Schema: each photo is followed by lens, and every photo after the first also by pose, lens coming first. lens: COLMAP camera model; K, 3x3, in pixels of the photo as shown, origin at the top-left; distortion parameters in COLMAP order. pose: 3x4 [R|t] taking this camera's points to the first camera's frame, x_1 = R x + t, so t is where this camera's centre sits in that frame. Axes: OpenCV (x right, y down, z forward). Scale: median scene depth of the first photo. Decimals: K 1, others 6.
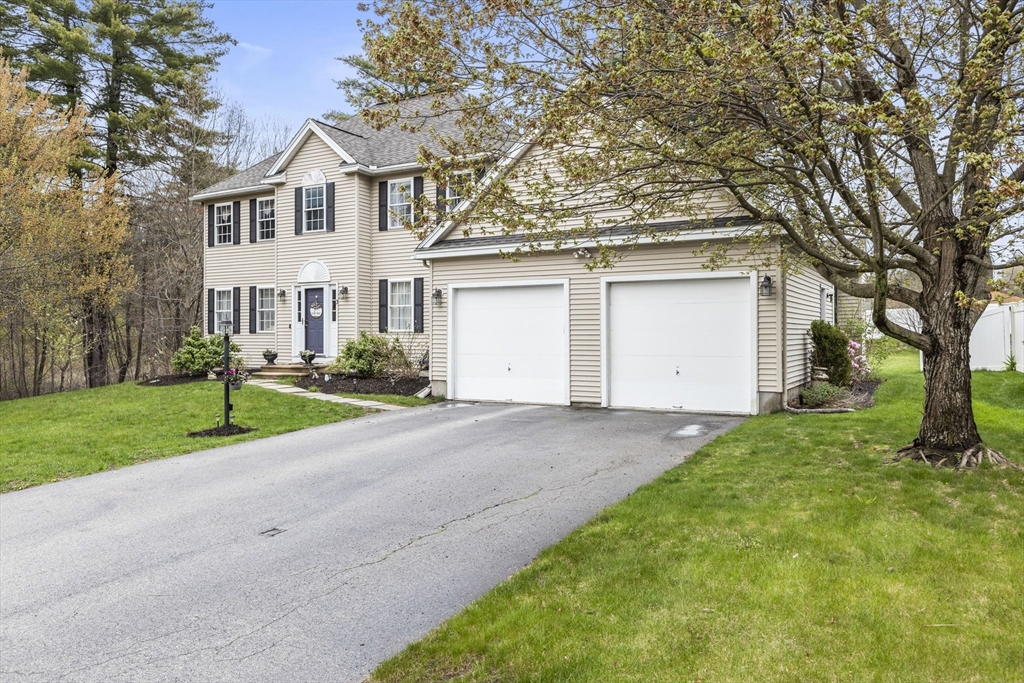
lens RADIAL K [[730.0, 0, 512.0], [0, 730.0, 341.5], [0, 0, 1]] dist [-0.048299, 0.000596]
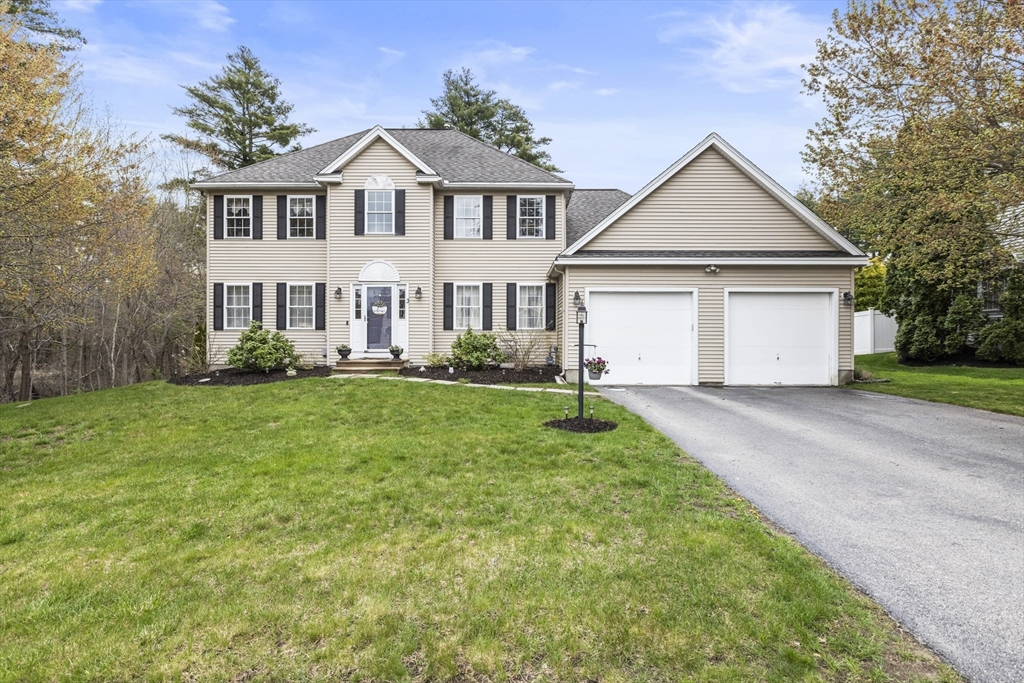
lens RADIAL K [[478.8, 0, 512.2], [0, 478.8, 344.3], [0, 0, 1]] dist [-0.004185, -0.000347]
pose [[0.875061, -0.009131, 0.483926, -0.450968], [0.003054, 0.999906, 0.013343, 0.001337], [-0.484003, -0.010198, 0.875007, 0.298602]]
